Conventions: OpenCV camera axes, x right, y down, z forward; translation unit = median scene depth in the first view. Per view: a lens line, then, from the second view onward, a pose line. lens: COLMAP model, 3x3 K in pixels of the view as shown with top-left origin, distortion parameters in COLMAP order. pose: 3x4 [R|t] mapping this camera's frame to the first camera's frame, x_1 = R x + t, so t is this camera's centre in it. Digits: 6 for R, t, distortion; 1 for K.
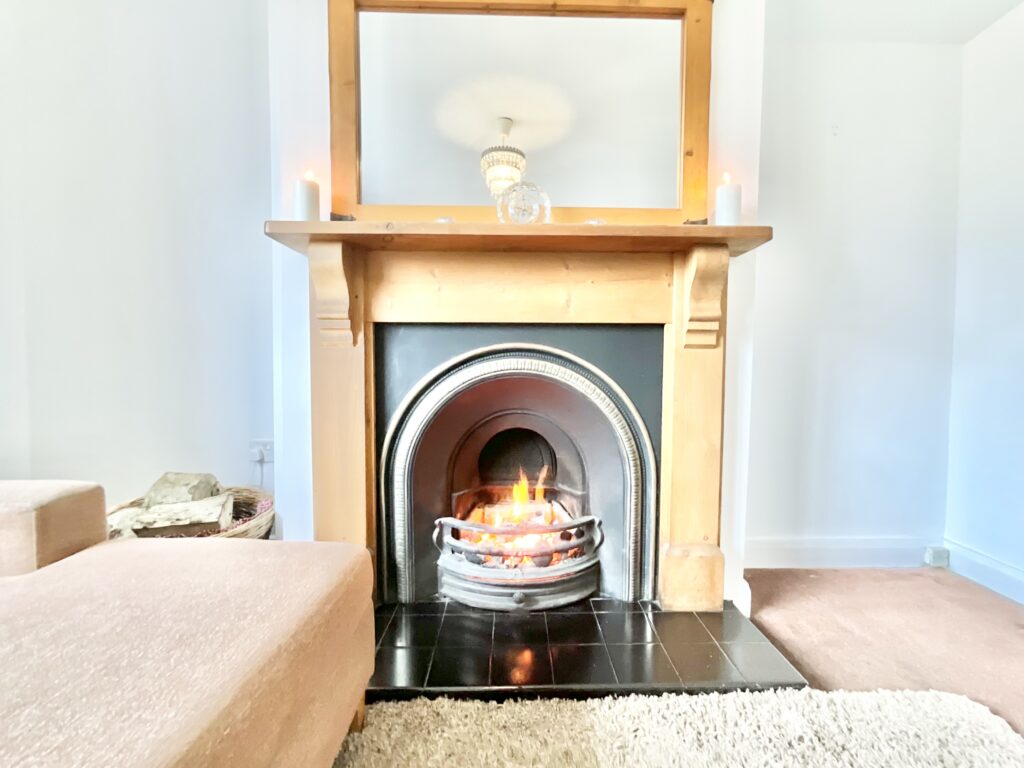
lens RADIAL K [[413.1, 0, 512.0], [0, 413.1, 384.0], [0, 0, 1]] dist [-0.007150, 0.000404]
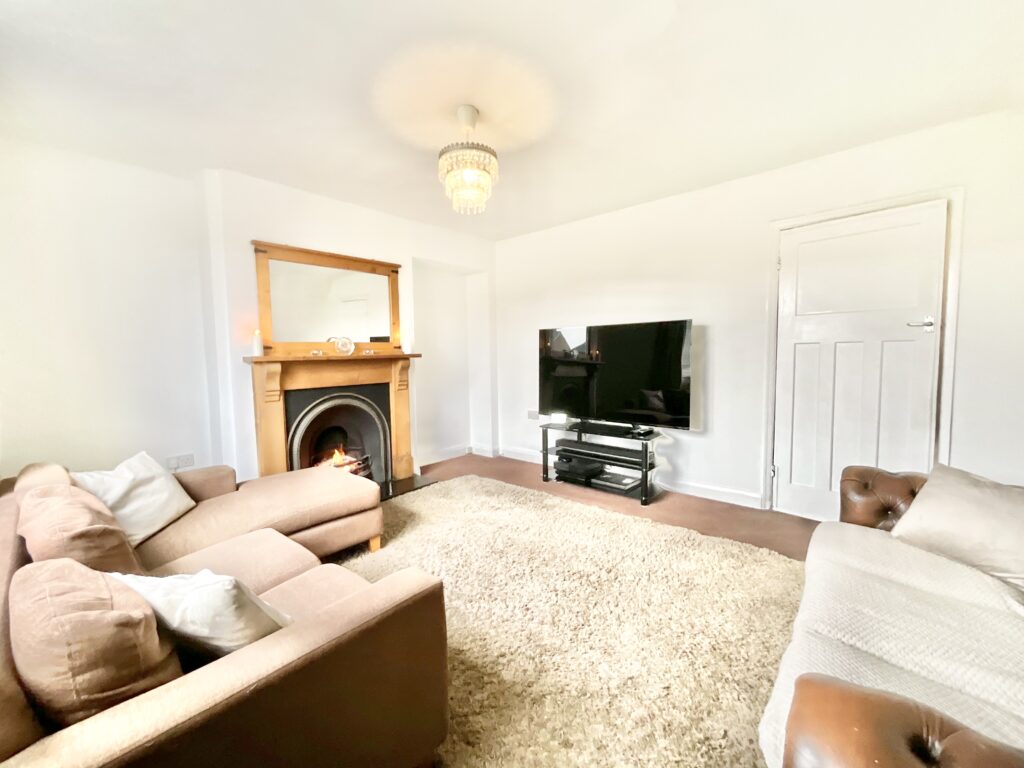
lens RADIAL K [[413.1, 0, 512.0], [0, 413.1, 384.0], [0, 0, 1]] dist [-0.007150, 0.000404]
pose [[0.699021, -0.074364, 0.711224, -1.082926], [0.053039, 0.997230, 0.052140, -0.238225], [-0.713132, 0.001275, 0.701029, -1.629559]]
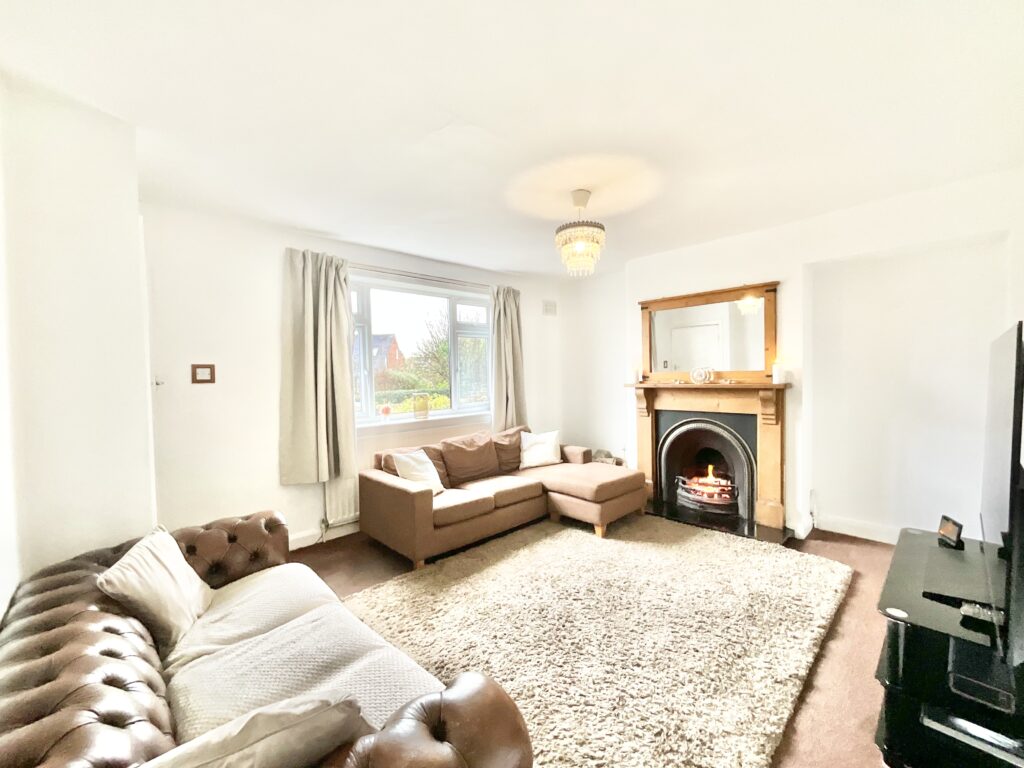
lens RADIAL K [[413.1, 0, 512.0], [0, 413.1, 384.0], [0, 0, 1]] dist [-0.007150, 0.000404]
pose [[0.672699, -0.004633, -0.739902, 1.255414], [-0.009046, 0.999854, -0.014485, -0.284437], [0.739861, 0.016437, 0.672559, -1.925579]]
